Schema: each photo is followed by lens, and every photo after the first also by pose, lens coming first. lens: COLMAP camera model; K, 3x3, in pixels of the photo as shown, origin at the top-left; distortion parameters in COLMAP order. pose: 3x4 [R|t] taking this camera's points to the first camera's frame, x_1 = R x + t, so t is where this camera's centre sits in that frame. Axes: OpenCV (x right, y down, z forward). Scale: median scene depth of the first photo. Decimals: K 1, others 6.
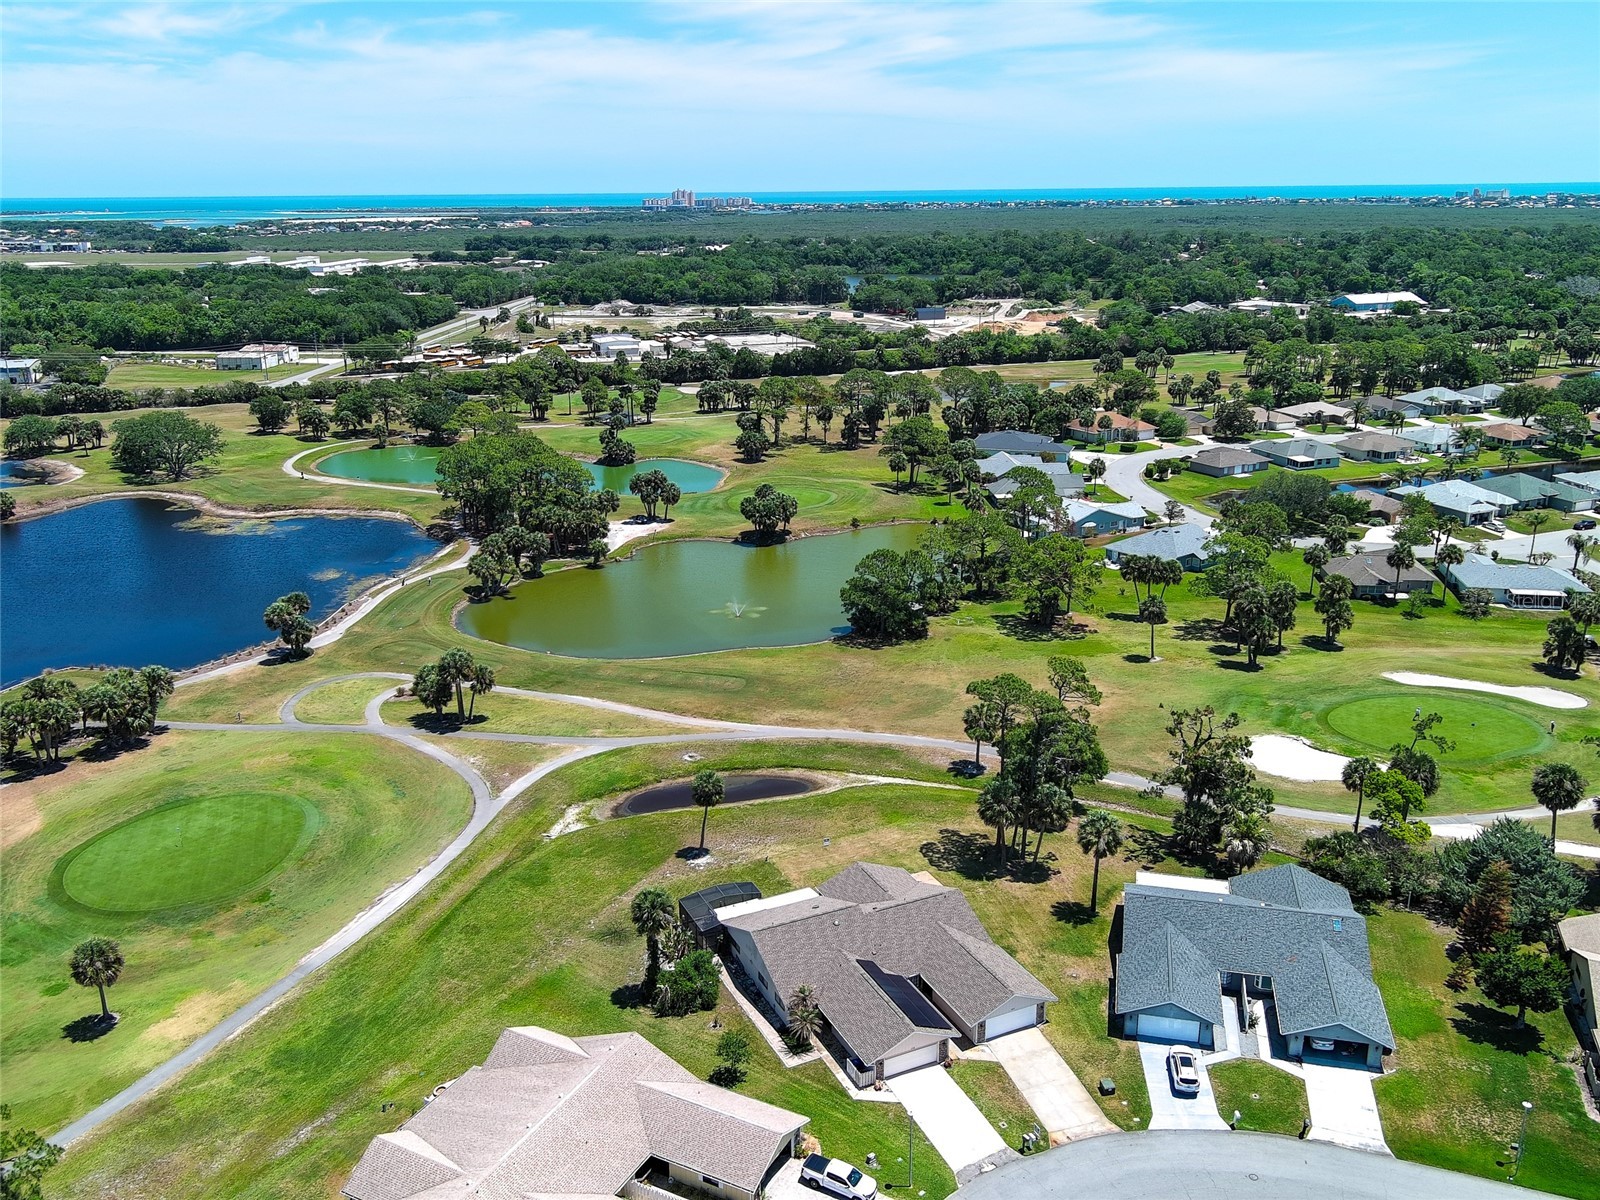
lens RADIAL K [[1317.5, 0, 793.0], [0, 1317.5, 608.3], [0, 0, 1]] dist [0.009078, -0.021500]
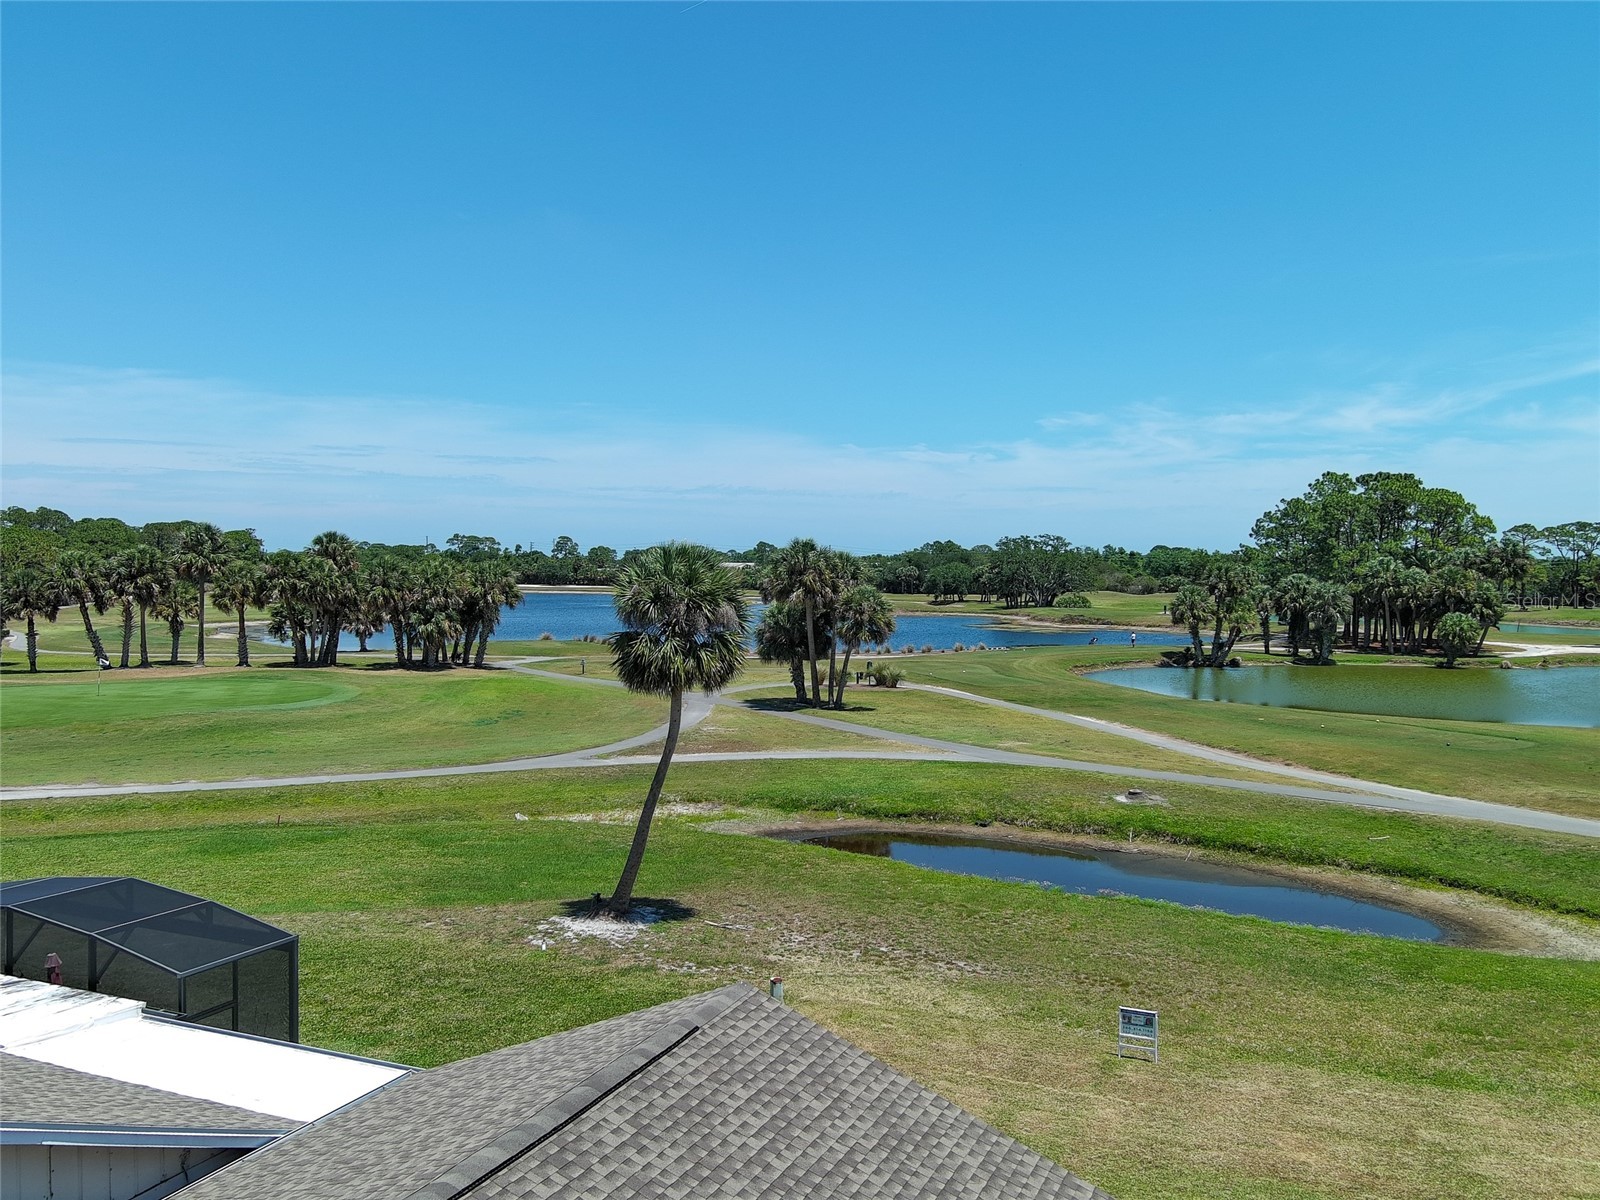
lens RADIAL K [[1317.5, 0, 793.6], [0, 1317.5, 625.3], [0, 0, 1]] dist [0.009078, -0.021500]
pose [[0.659092, 0.050632, -0.750356, 0.155321], [-0.243659, 0.958291, -0.149360, 0.208437], [0.711498, 0.281273, 0.643939, 1.076931]]
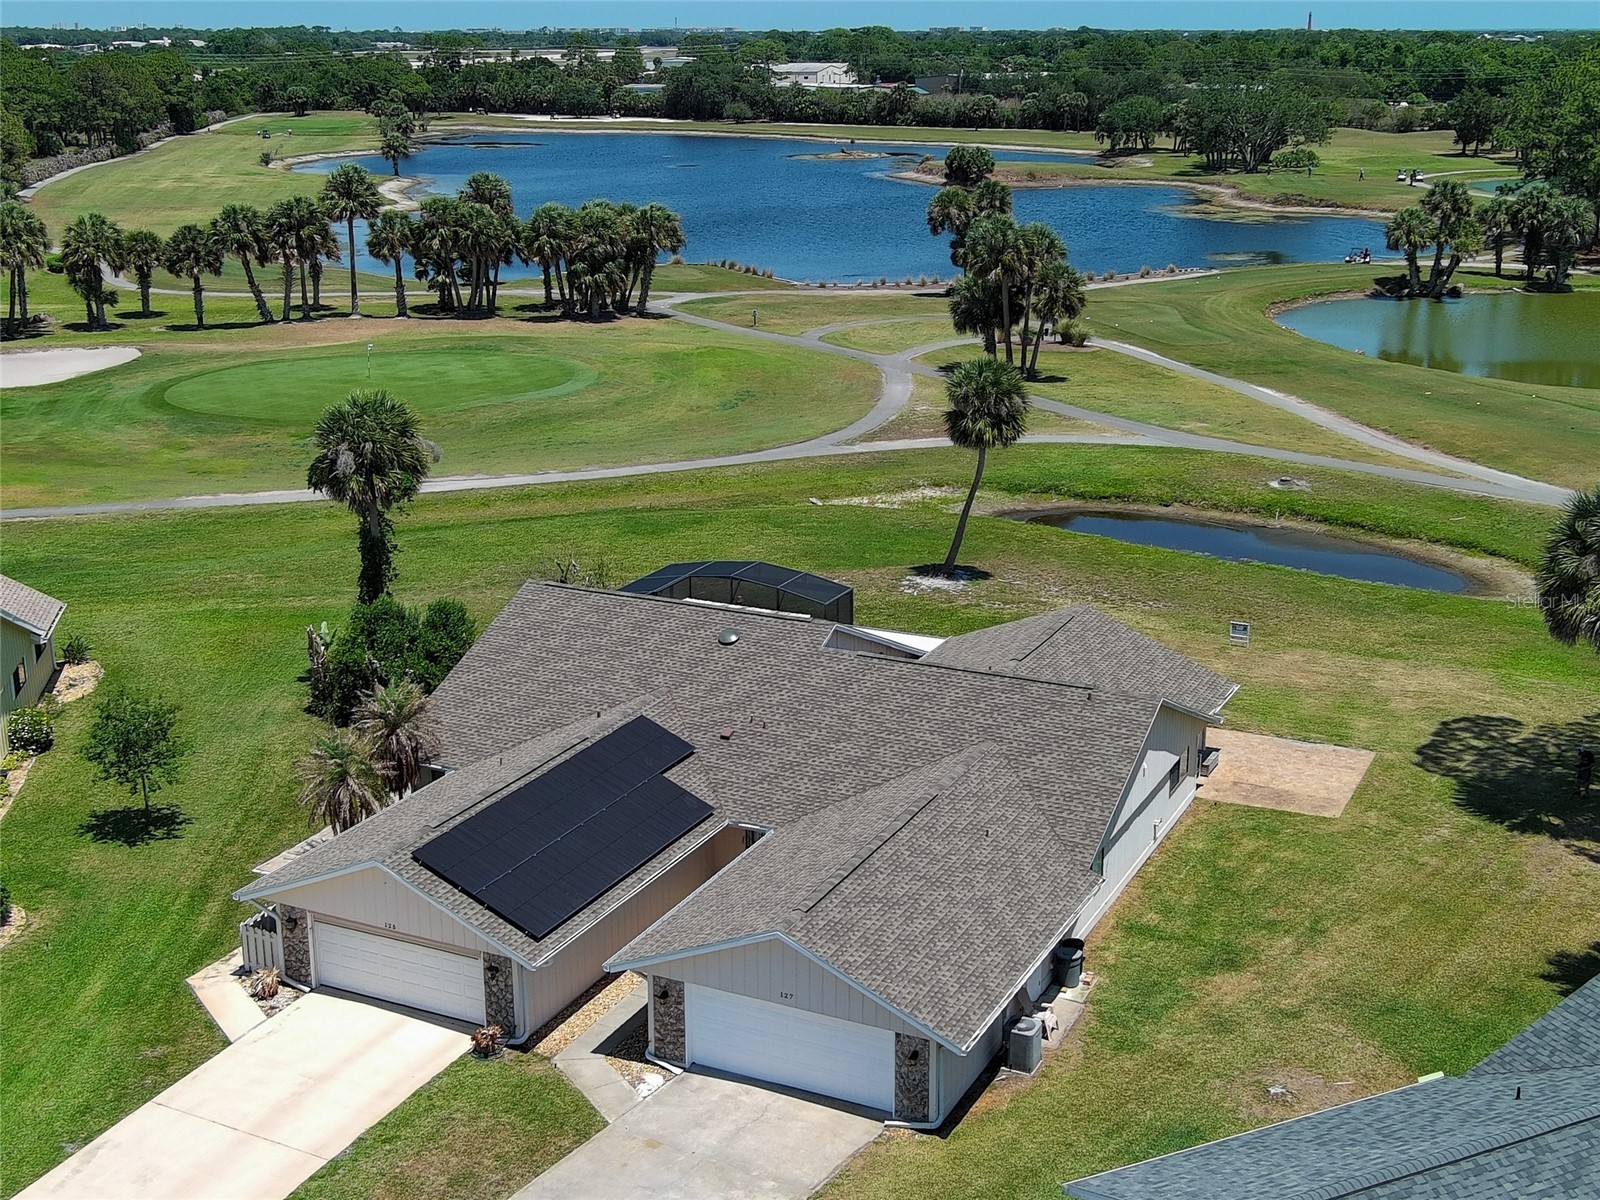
lens RADIAL K [[1925.0, 0, 769.7], [0, 1925.0, 642.1], [0, 0, 1]] dist [0.008643, 0.000000]
pose [[0.615153, 0.243173, -0.749969, 0.423662], [-0.239347, 0.963952, 0.116234, 0.191530], [0.751199, 0.108001, 0.651181, 0.734342]]
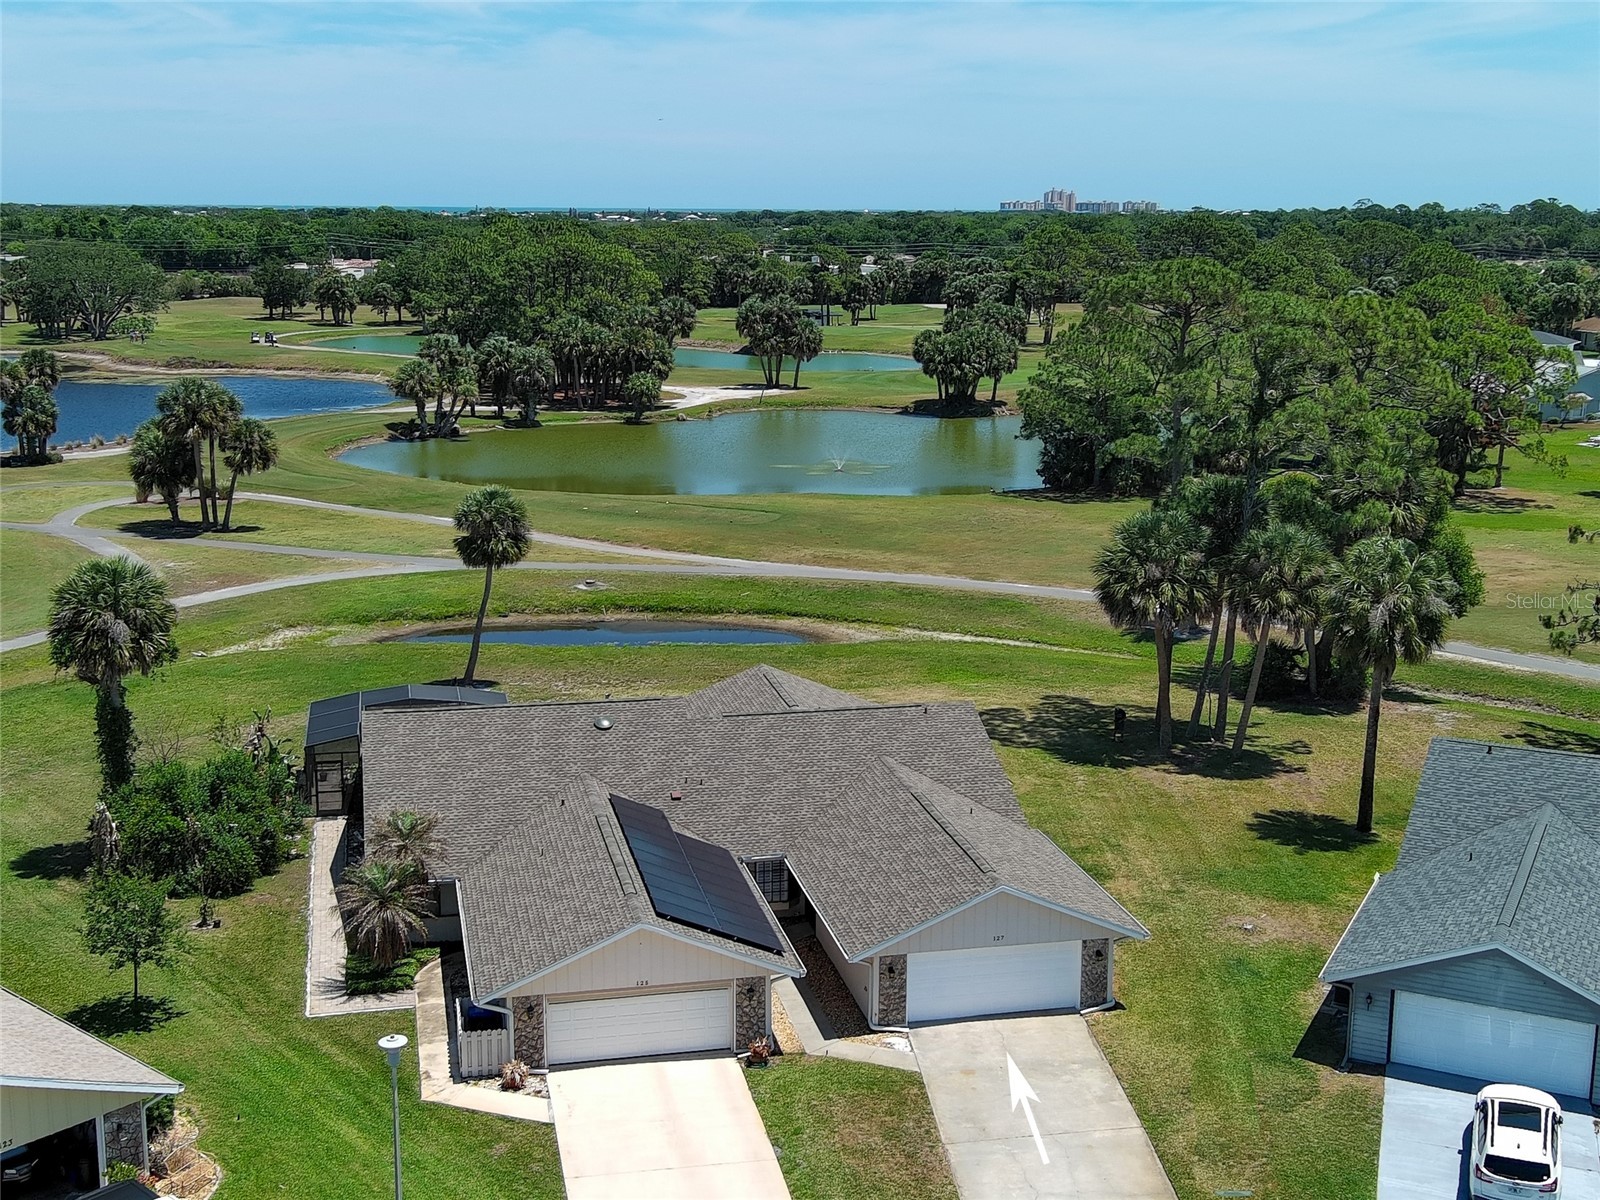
lens RADIAL K [[1925.0, 0, 788.2], [0, 1925.0, 587.0], [0, 0, 1]] dist [0.008643, 0.000000]
pose [[0.975116, 0.058456, -0.213850, 0.210207], [-0.082450, 0.991043, -0.105051, 0.267911], [0.205794, 0.120069, 0.971202, 0.502751]]
